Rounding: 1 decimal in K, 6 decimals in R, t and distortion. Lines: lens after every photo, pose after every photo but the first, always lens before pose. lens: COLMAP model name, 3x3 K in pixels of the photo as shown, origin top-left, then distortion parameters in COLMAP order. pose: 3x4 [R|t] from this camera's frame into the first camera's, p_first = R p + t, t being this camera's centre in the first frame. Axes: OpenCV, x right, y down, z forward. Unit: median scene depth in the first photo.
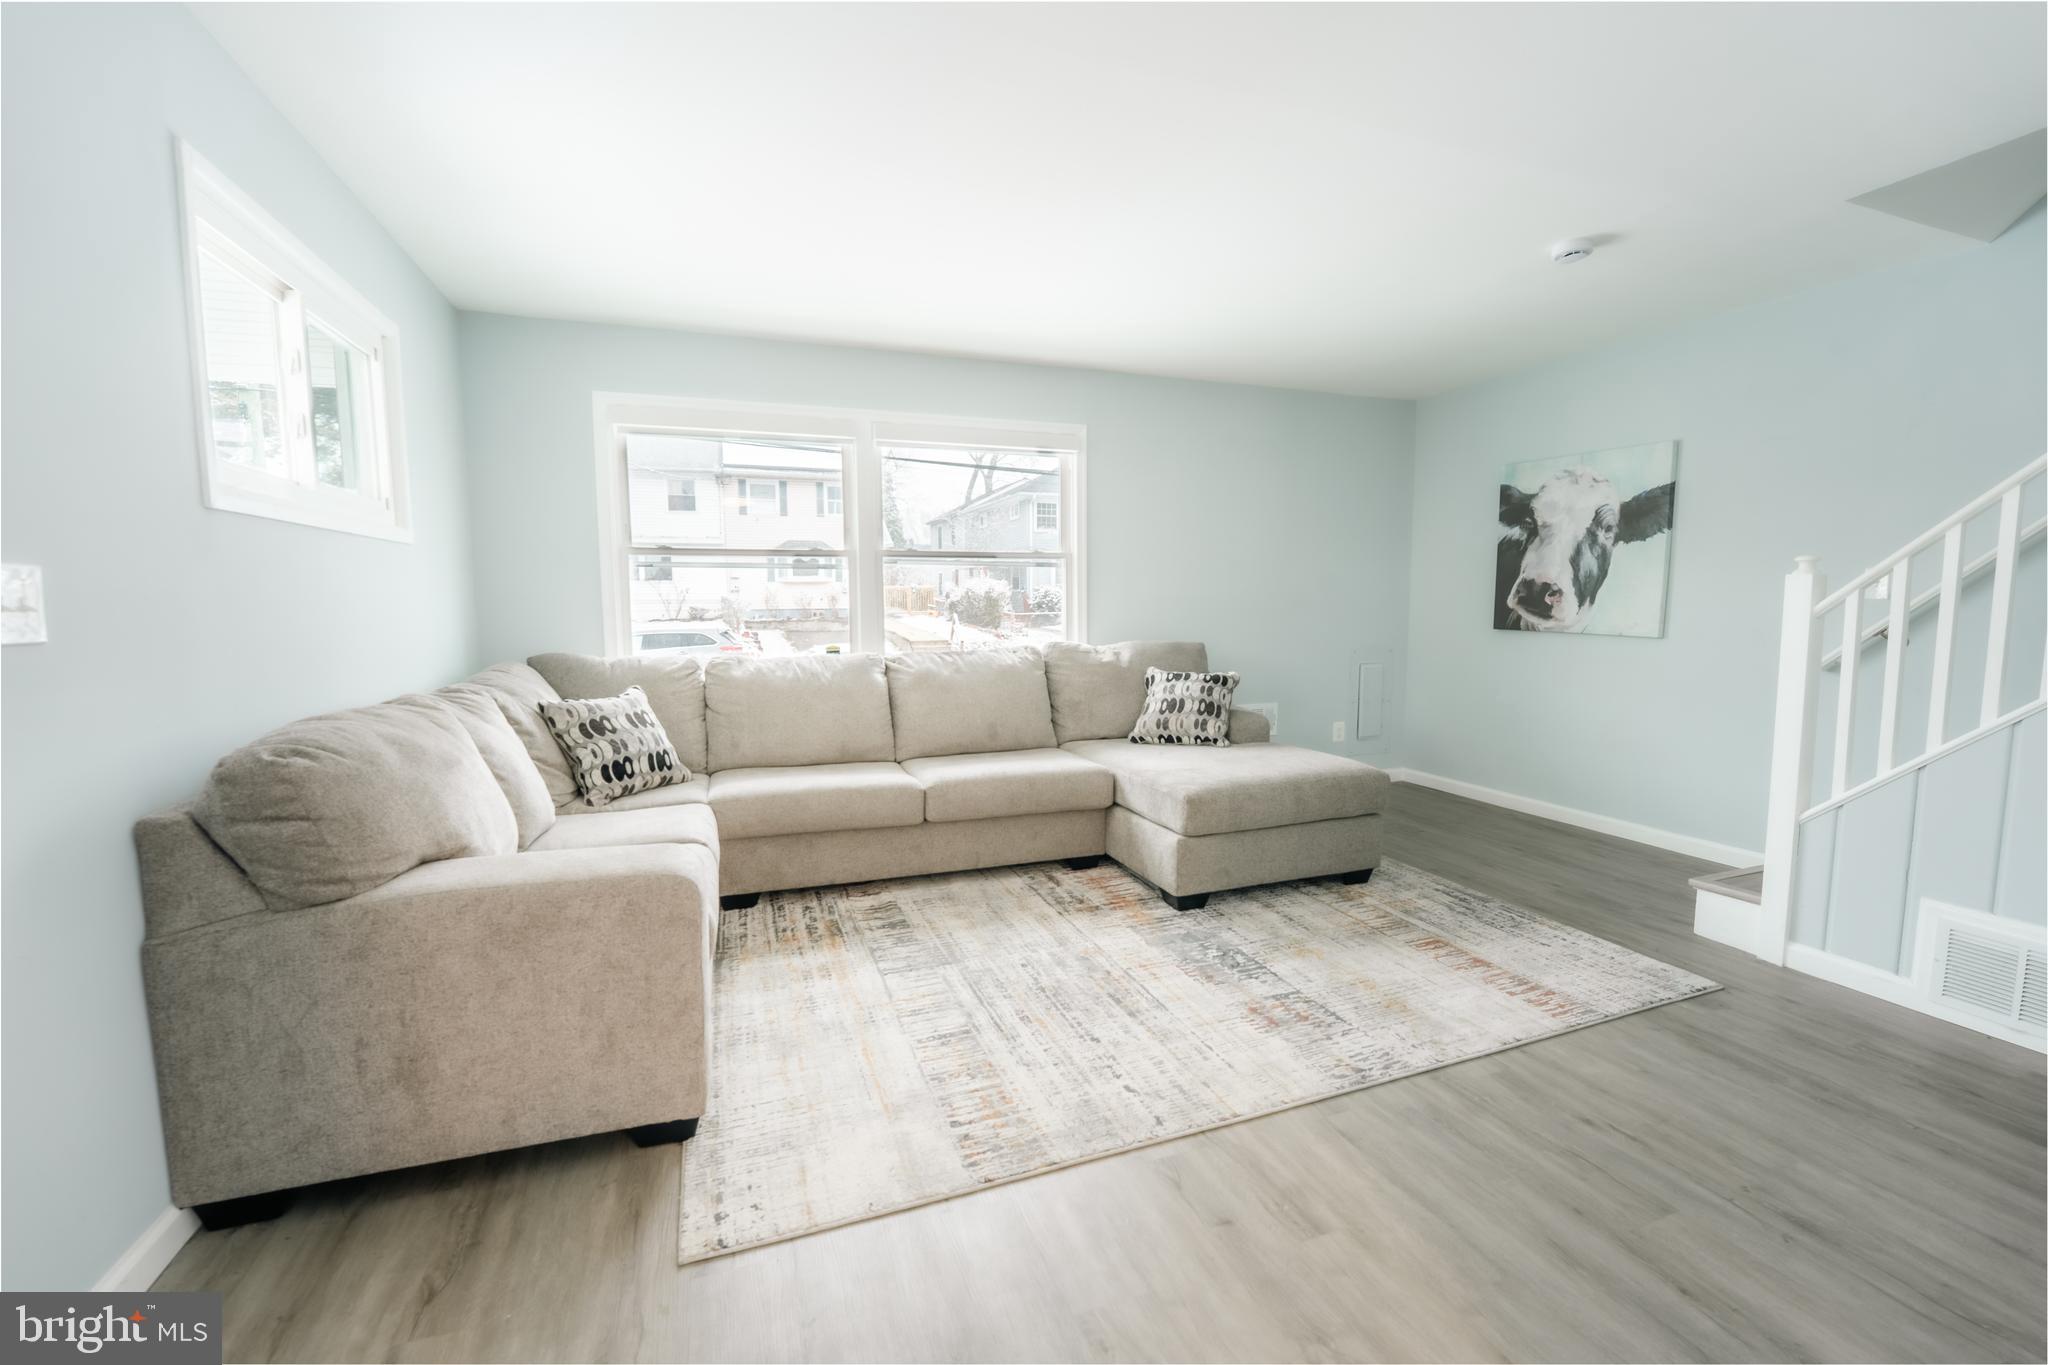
lens RADIAL K [[835.9, 0, 1020.7], [0, 835.9, 682.9], [0, 0, 1]] dist [-0.036140, 0.006442]
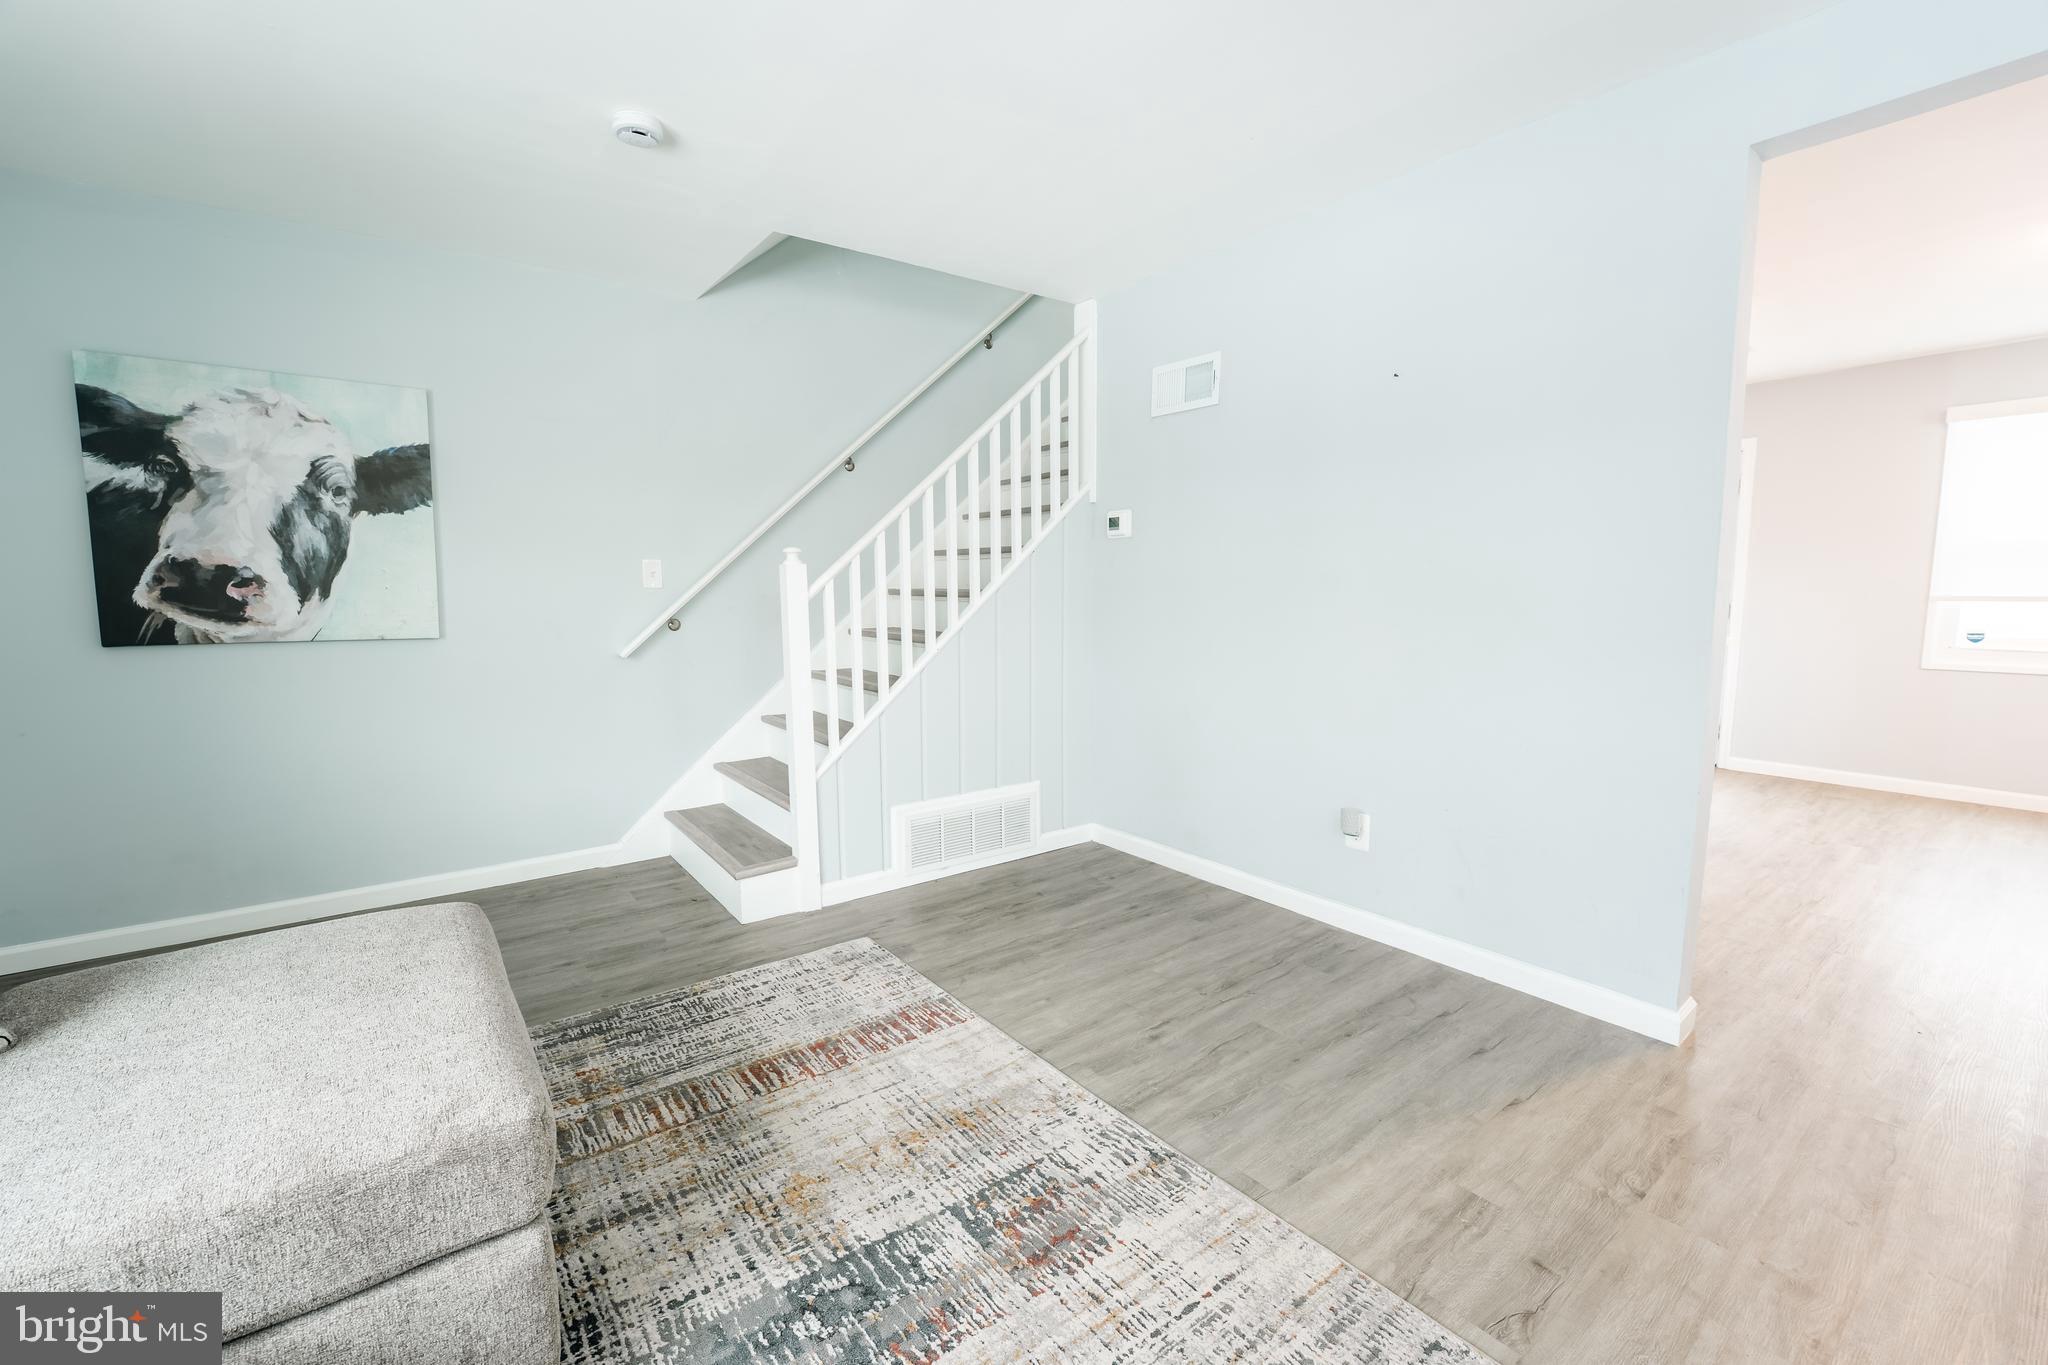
lens RADIAL K [[835.9, 0, 1020.7], [0, 835.9, 682.9], [0, 0, 1]] dist [-0.036140, 0.006442]
pose [[-0.287359, -0.101612, 0.952418, -0.142267], [0.101709, 0.985498, 0.135829, -0.060095], [-0.952408, 0.135901, -0.272857, 0.649466]]
